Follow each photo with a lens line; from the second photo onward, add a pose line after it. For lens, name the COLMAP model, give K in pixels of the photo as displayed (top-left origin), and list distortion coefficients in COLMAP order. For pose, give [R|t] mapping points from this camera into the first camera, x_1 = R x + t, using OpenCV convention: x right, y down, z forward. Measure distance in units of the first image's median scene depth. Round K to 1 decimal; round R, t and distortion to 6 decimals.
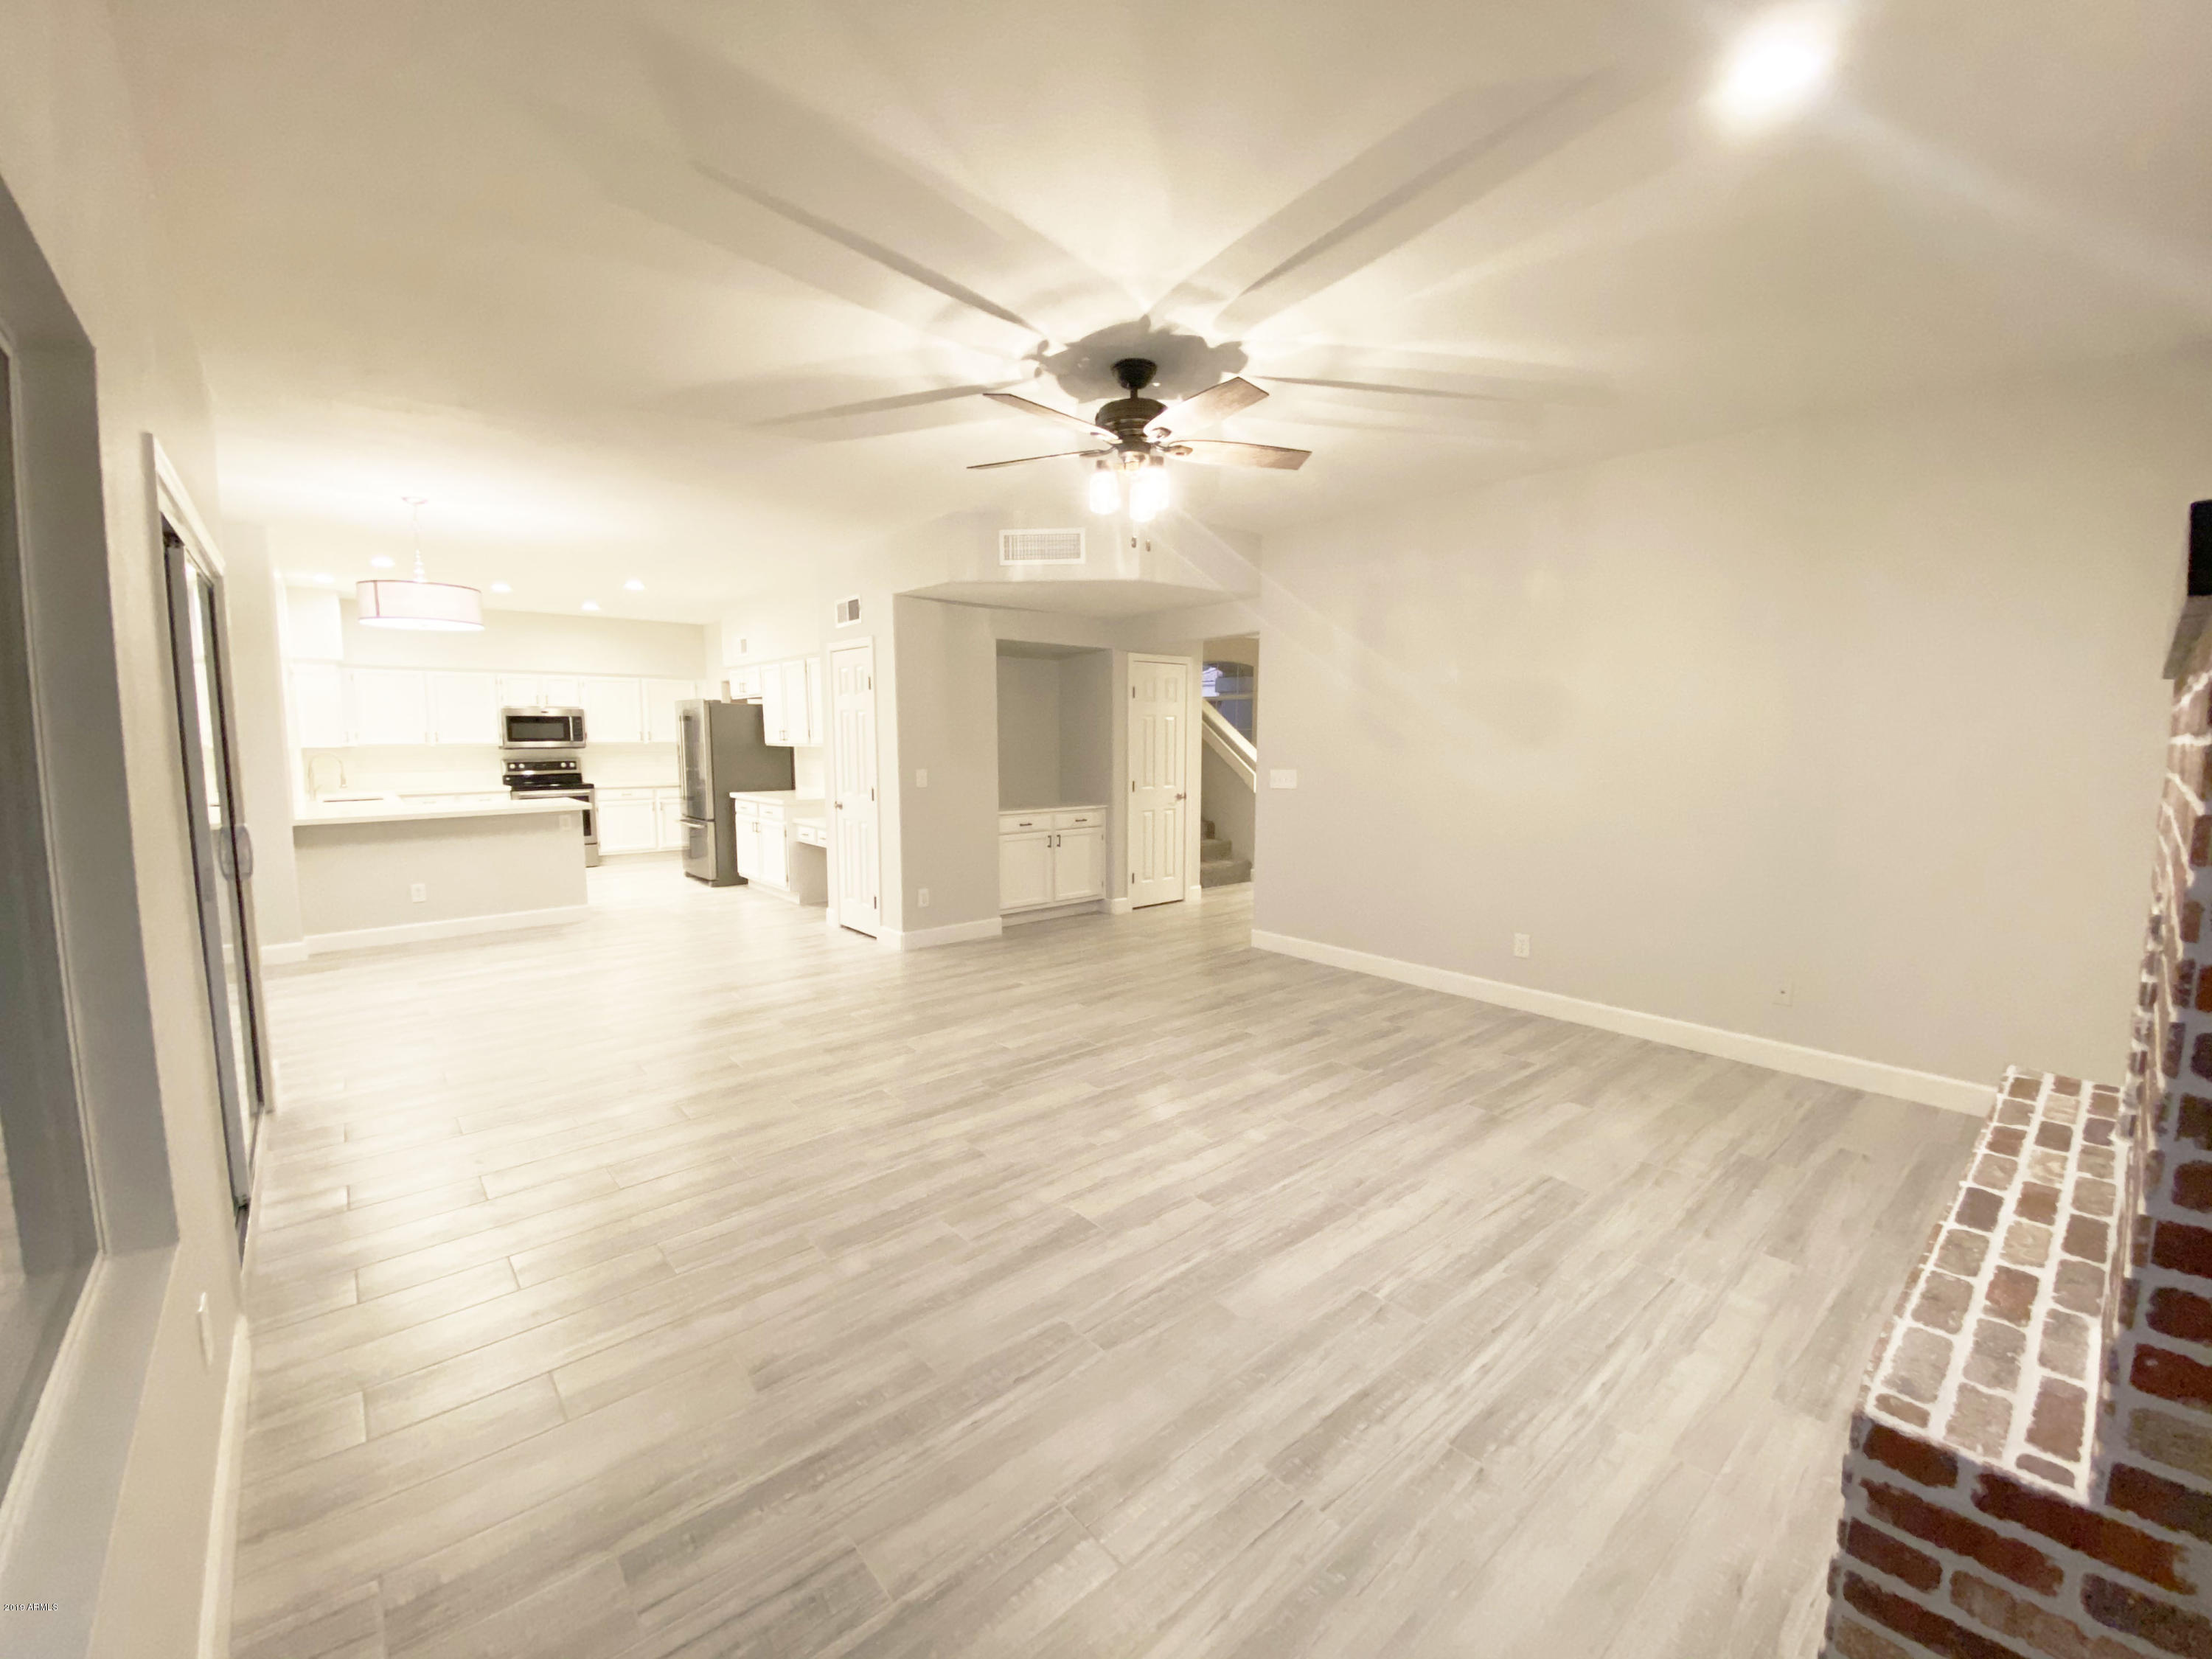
lens RADIAL K [[897.0, 0, 1091.1], [0, 897.0, 826.9], [0, 0, 1]] dist [0.039134, -0.028166]
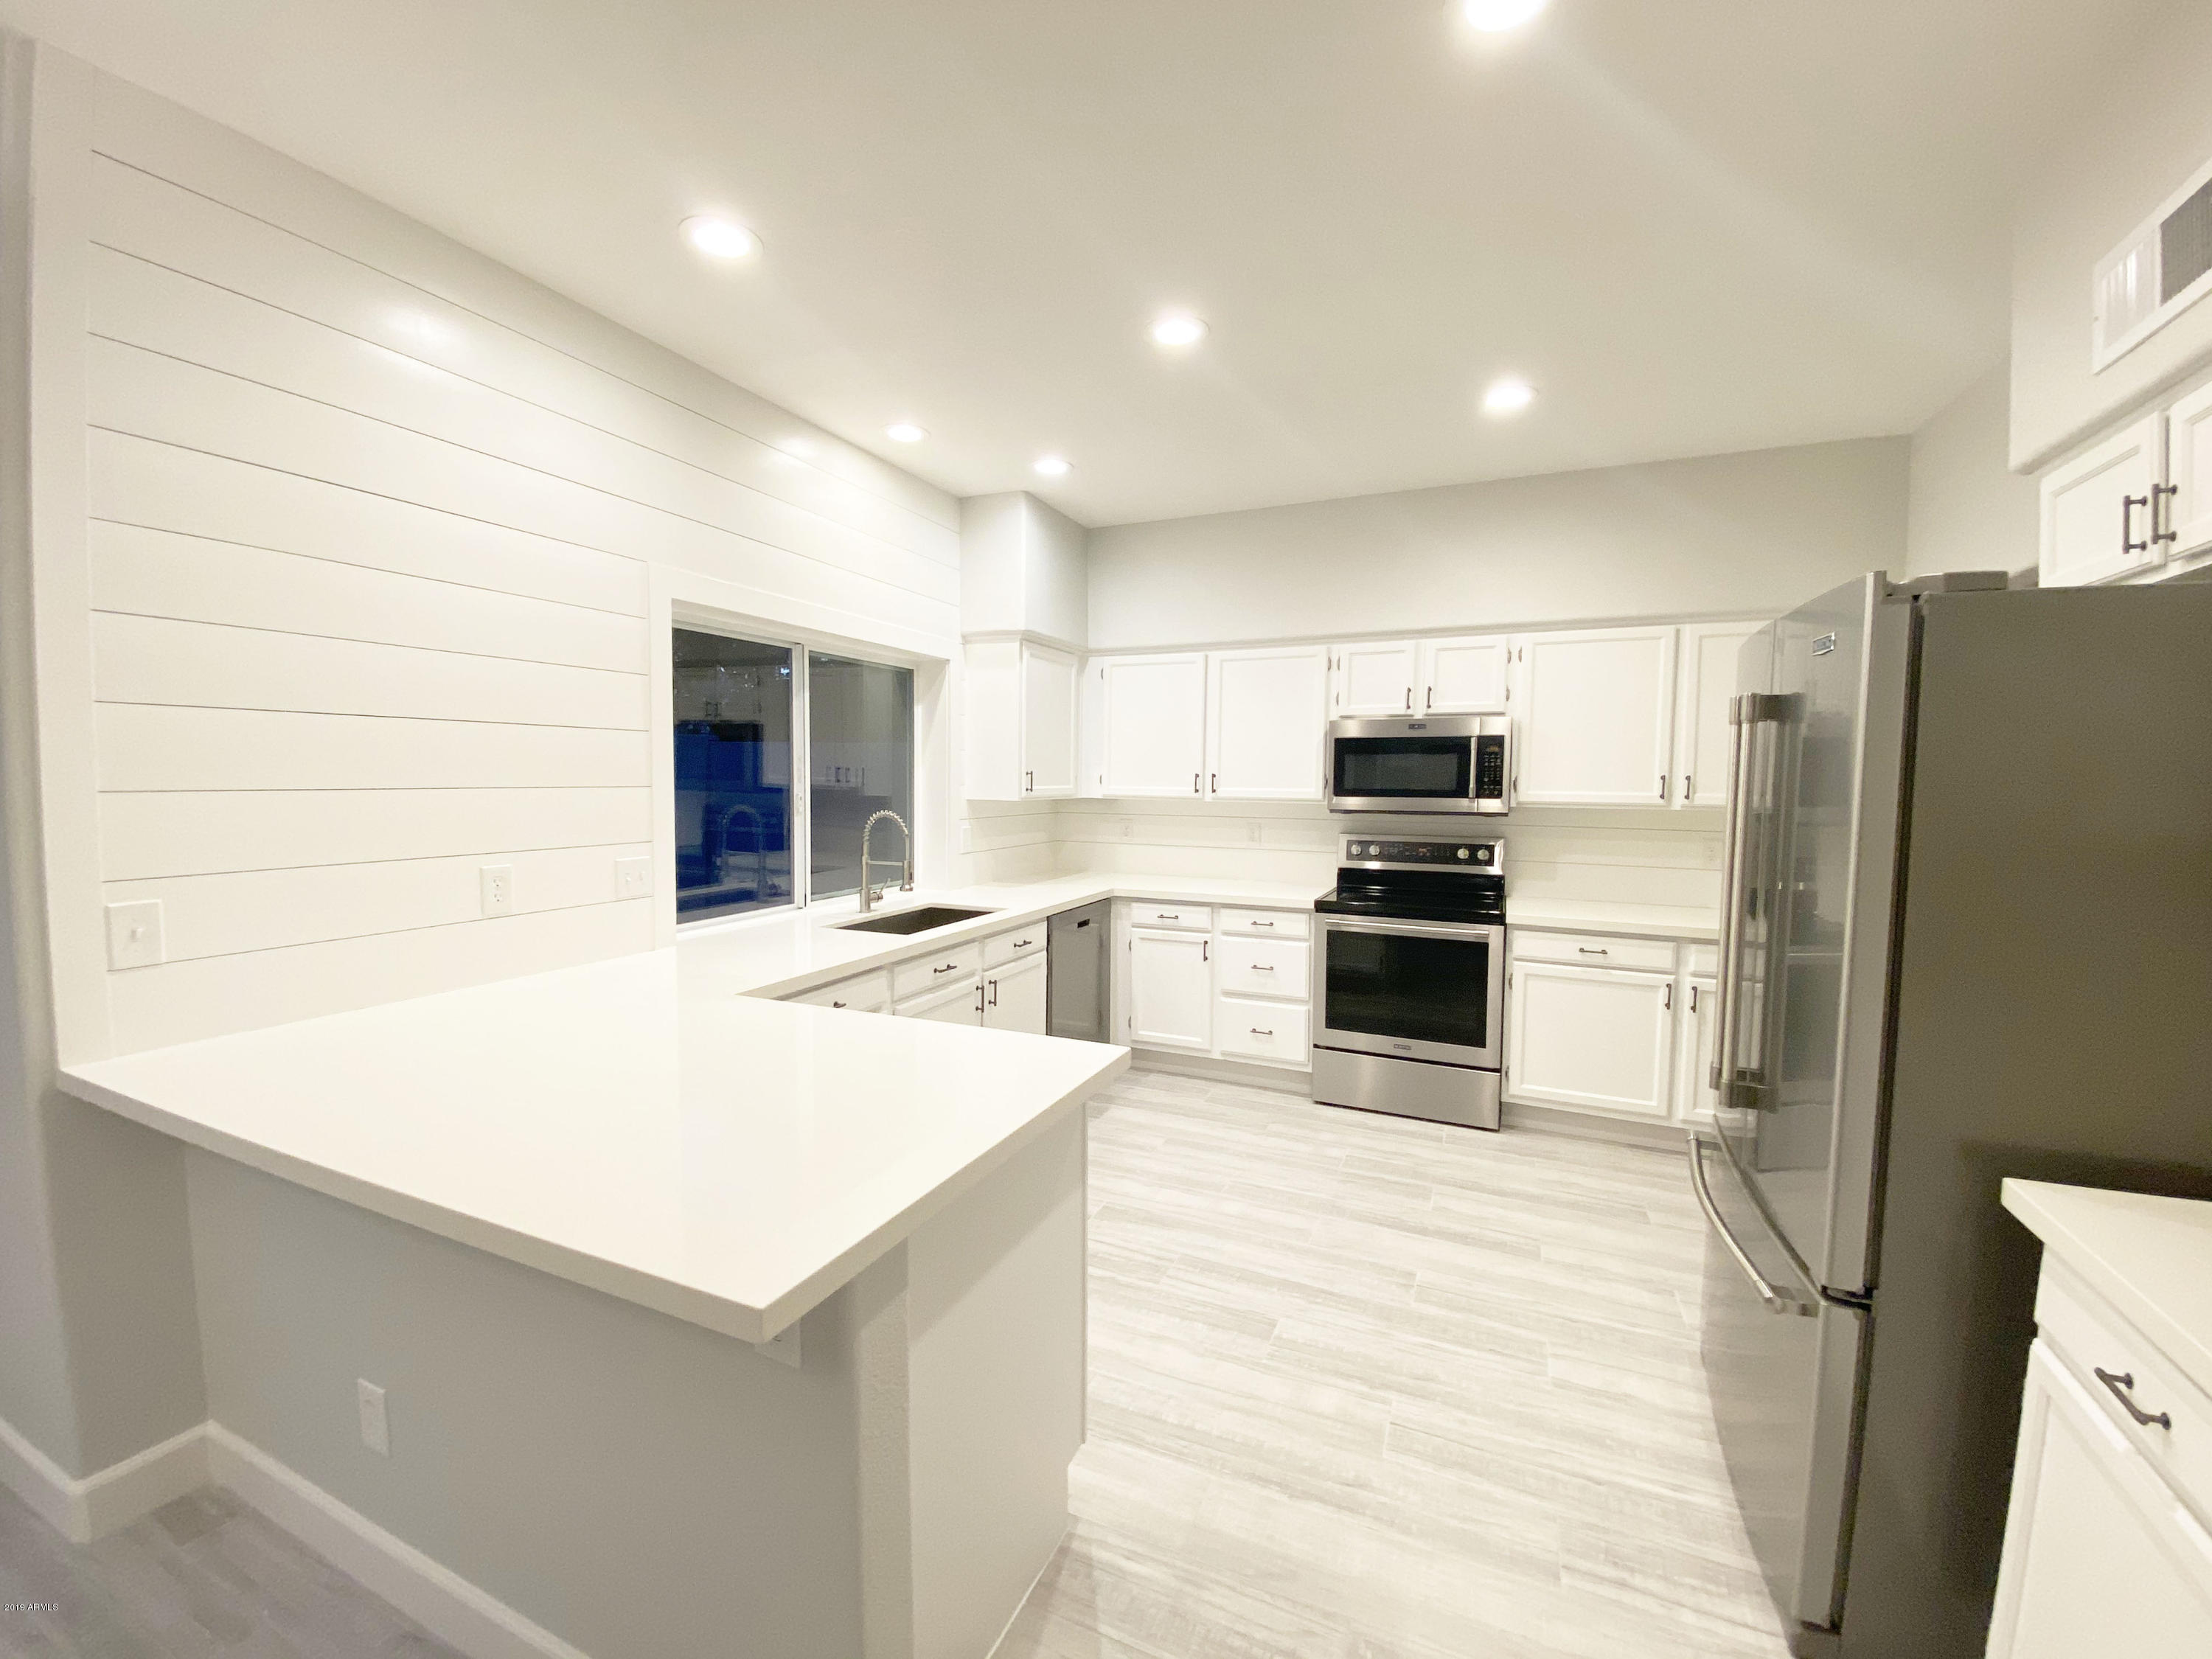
lens RADIAL K [[890.8, 0, 1103.0], [0, 890.8, 825.7], [0, 0, 1]] dist [0.021591, -0.022340]
pose [[0.430527, 0.056354, -0.900817, -0.754304], [-0.100971, 0.994791, 0.013976, -0.187338], [0.896912, 0.084939, 0.433974, 1.790697]]
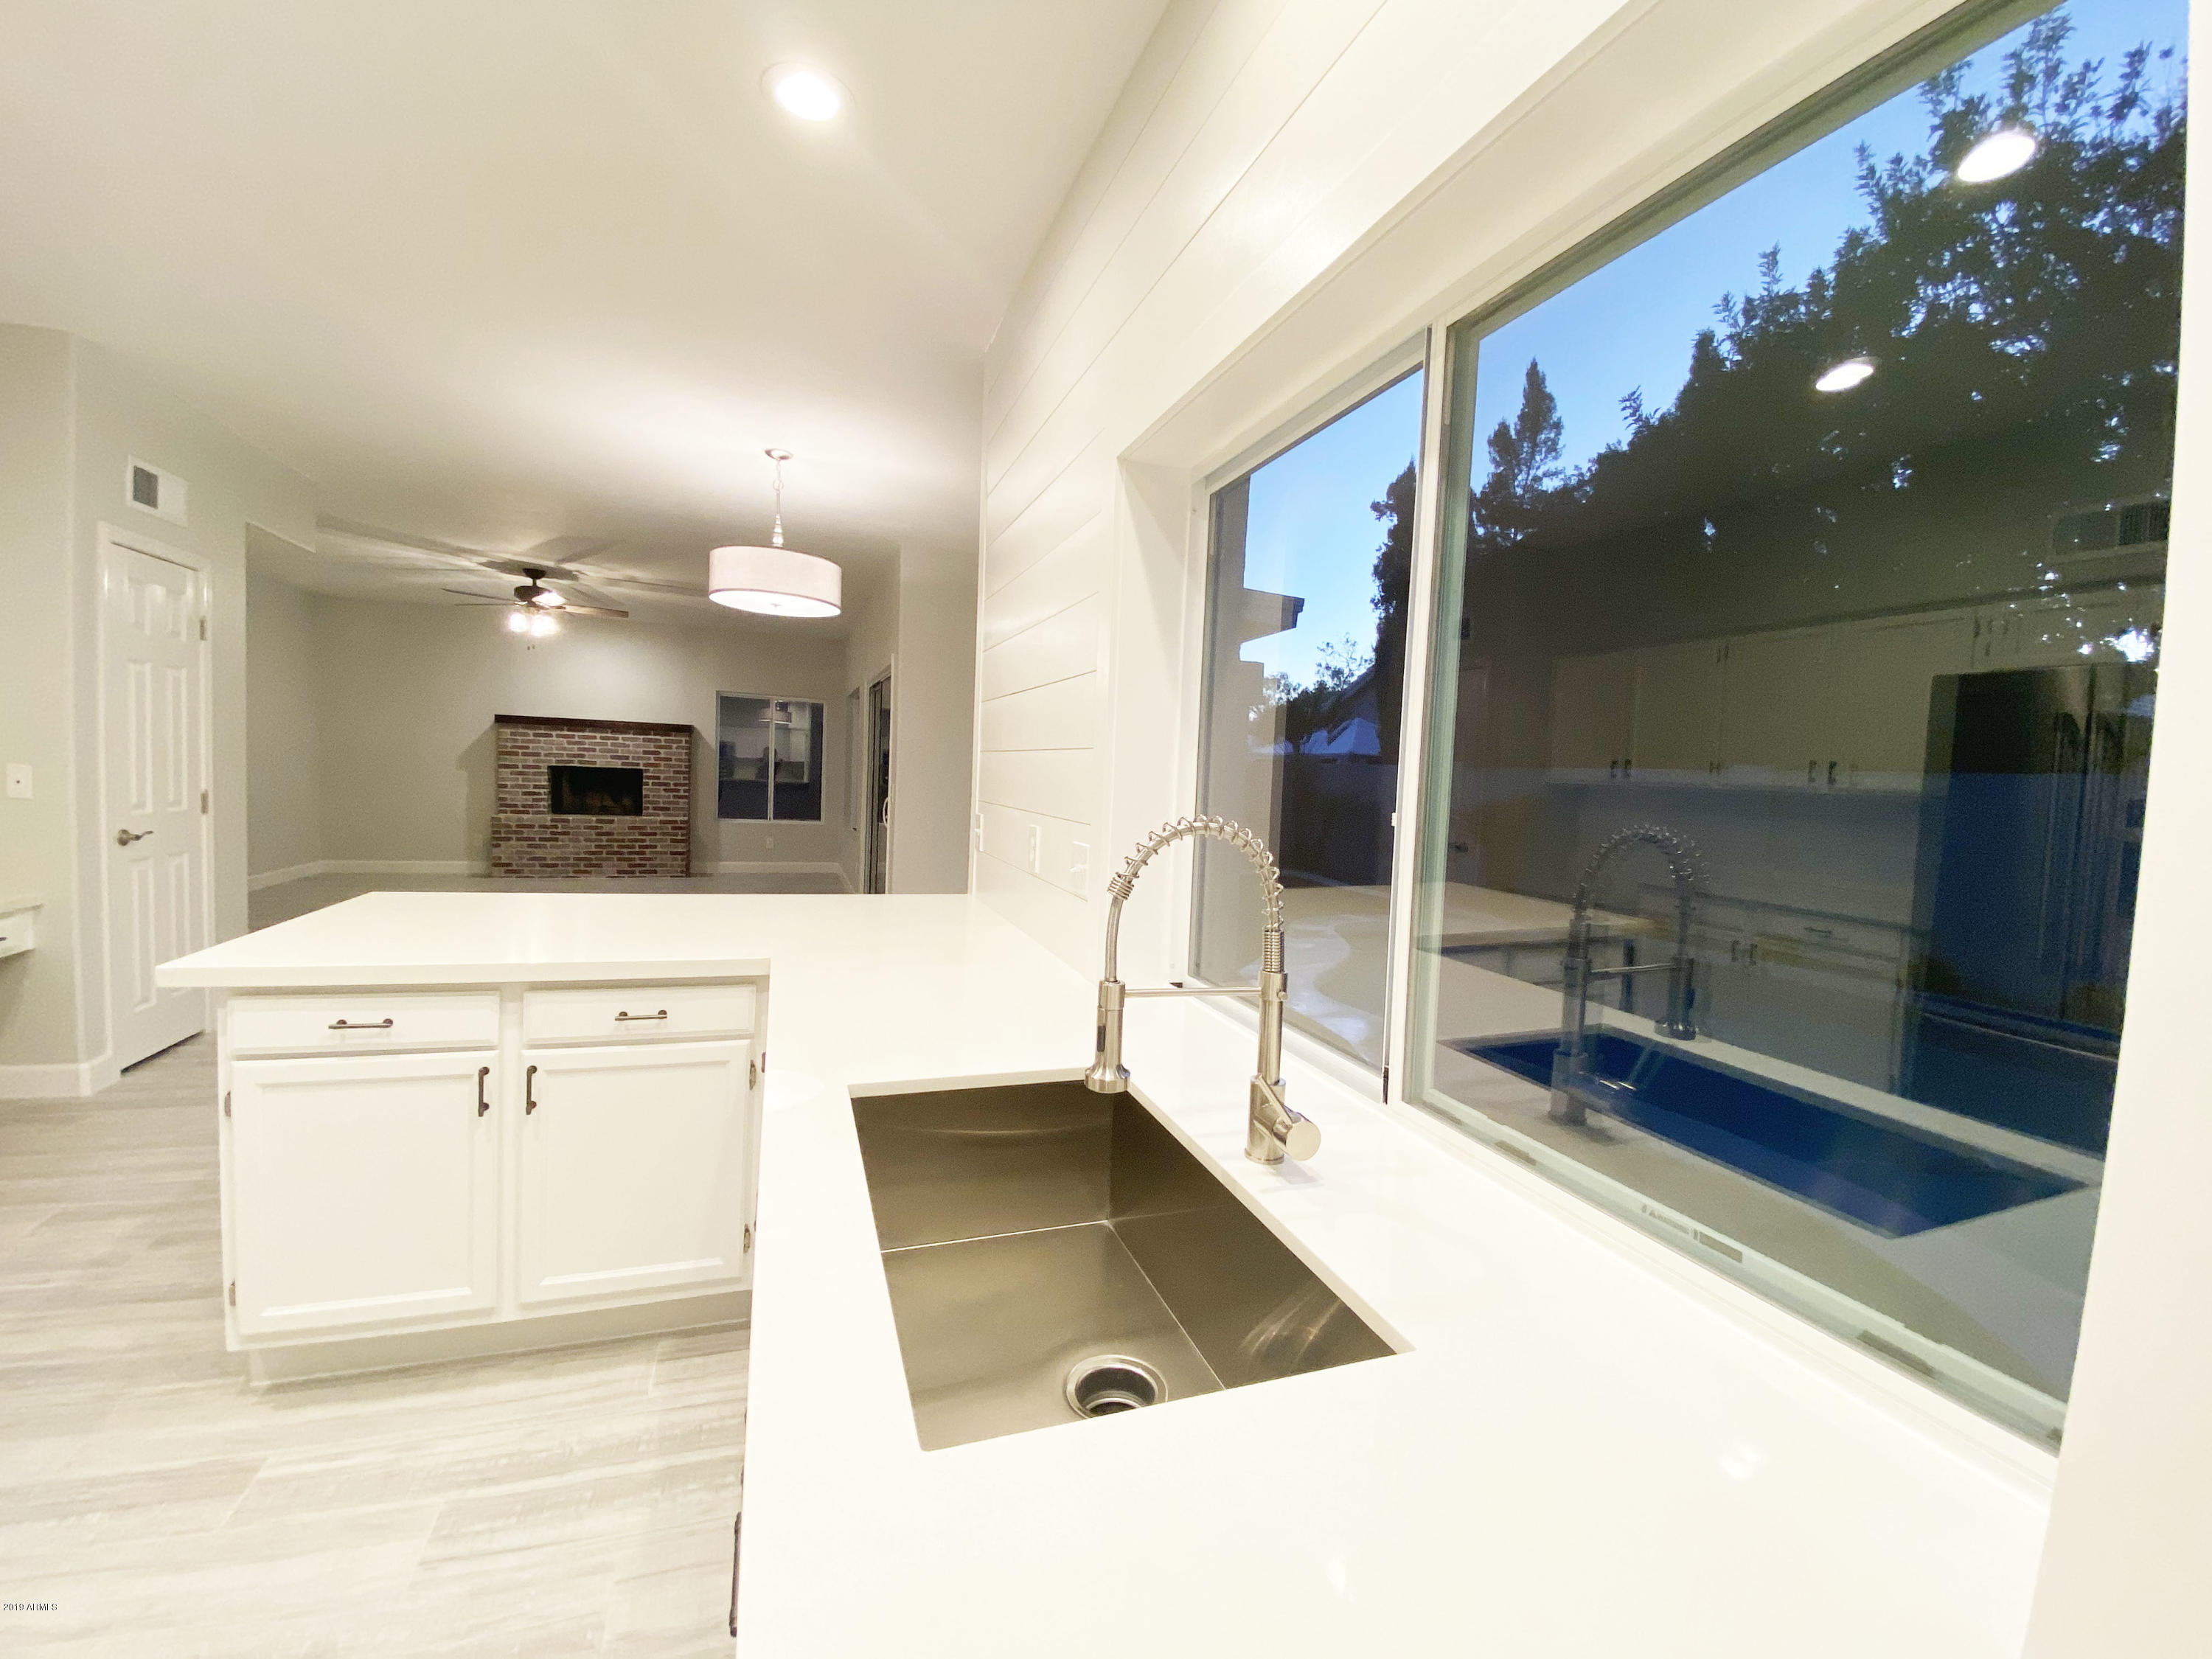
lens RADIAL K [[897.0, 0, 1091.1], [0, 897.0, 826.9], [0, 0, 1]] dist [0.039134, -0.028166]
pose [[-0.934068, -0.063512, 0.351403, -1.737631], [-0.007941, 0.987507, 0.157374, -0.207702], [-0.357008, 0.144208, -0.922903, 2.249396]]
